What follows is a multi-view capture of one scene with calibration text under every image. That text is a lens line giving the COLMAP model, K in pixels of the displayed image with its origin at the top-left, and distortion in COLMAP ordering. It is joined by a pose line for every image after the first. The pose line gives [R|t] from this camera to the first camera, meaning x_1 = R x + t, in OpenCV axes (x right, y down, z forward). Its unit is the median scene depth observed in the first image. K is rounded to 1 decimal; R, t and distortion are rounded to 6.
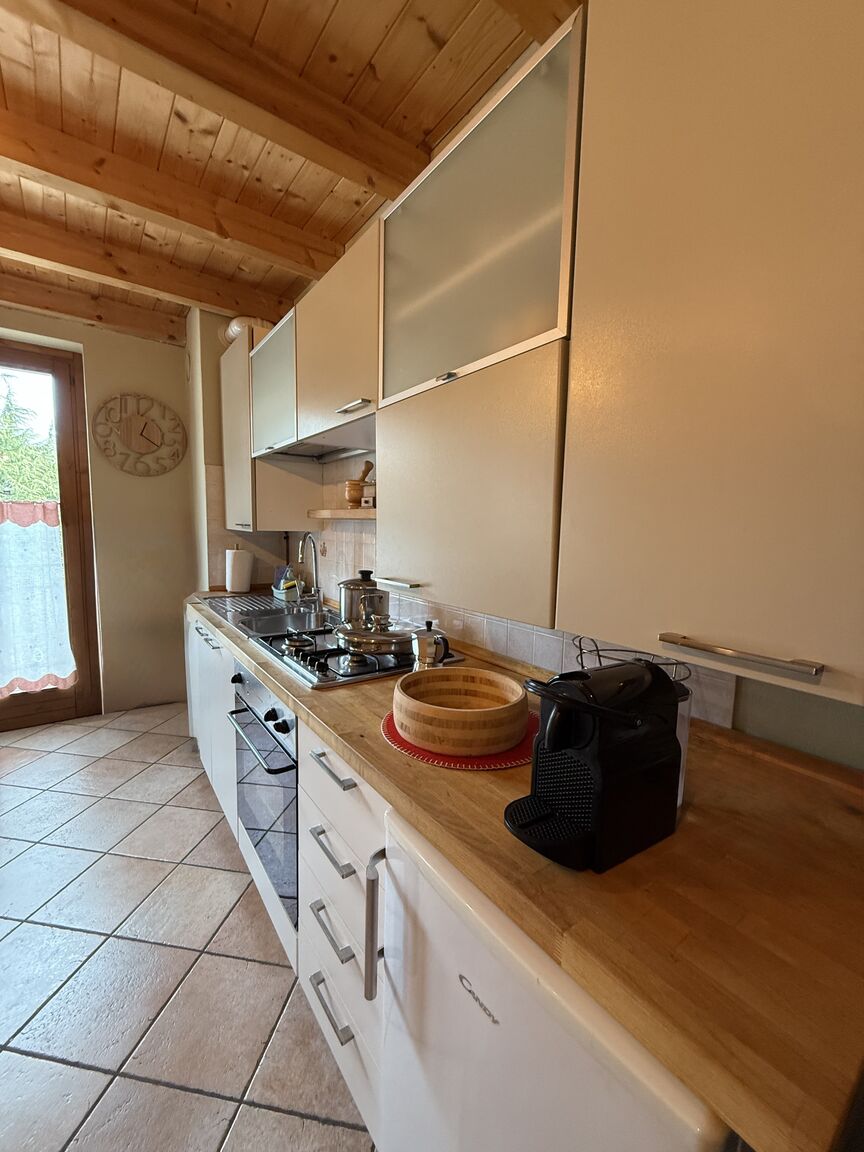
lens RADIAL K [[445.9, 0, 432.0], [0, 445.9, 576.0], [0, 0, 1]] dist [-0.000355, 0.000012]
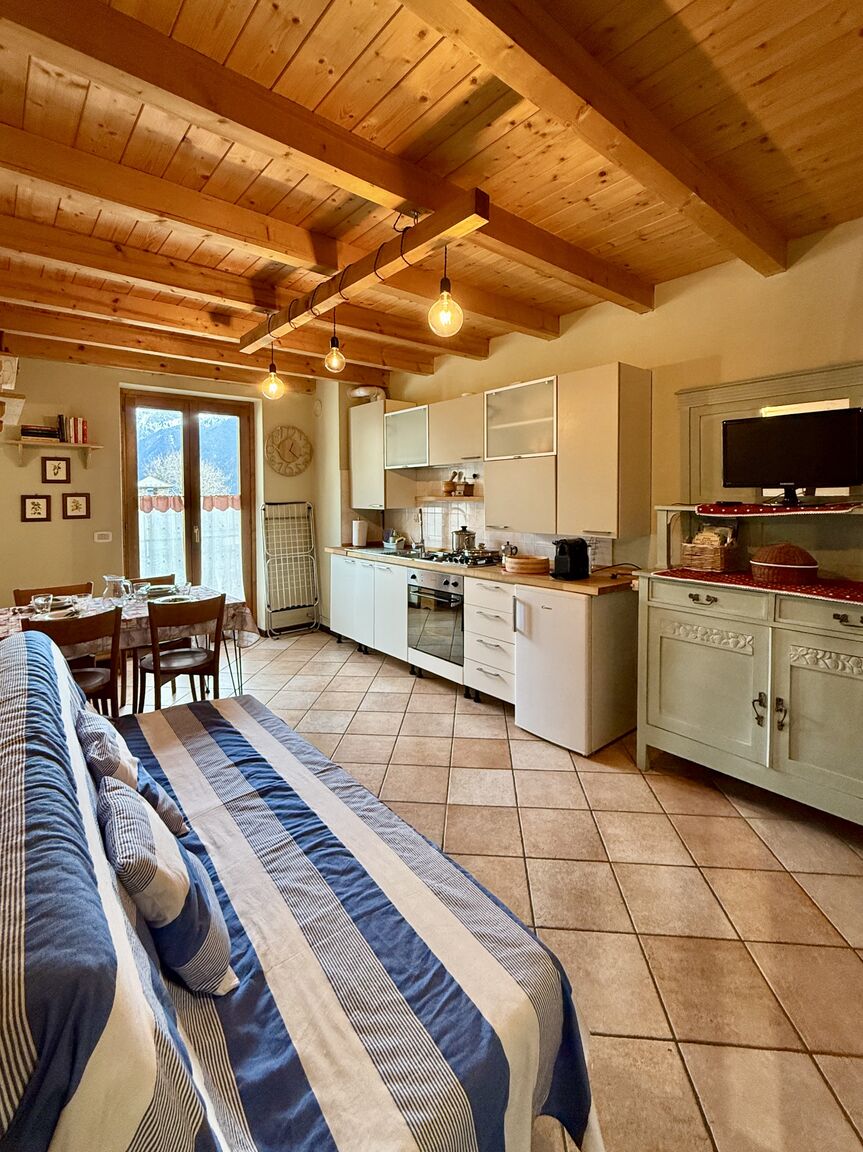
lens RADIAL K [[505.9, 0, 445.3], [0, 505.9, 514.8], [0, 0, 1]] dist [-0.002623, 0.000731]
pose [[0.995287, -0.030626, 0.092014, -0.303850], [0.037521, 0.996541, -0.074156, 0.072828], [-0.089424, 0.077259, 0.992993, -0.912122]]
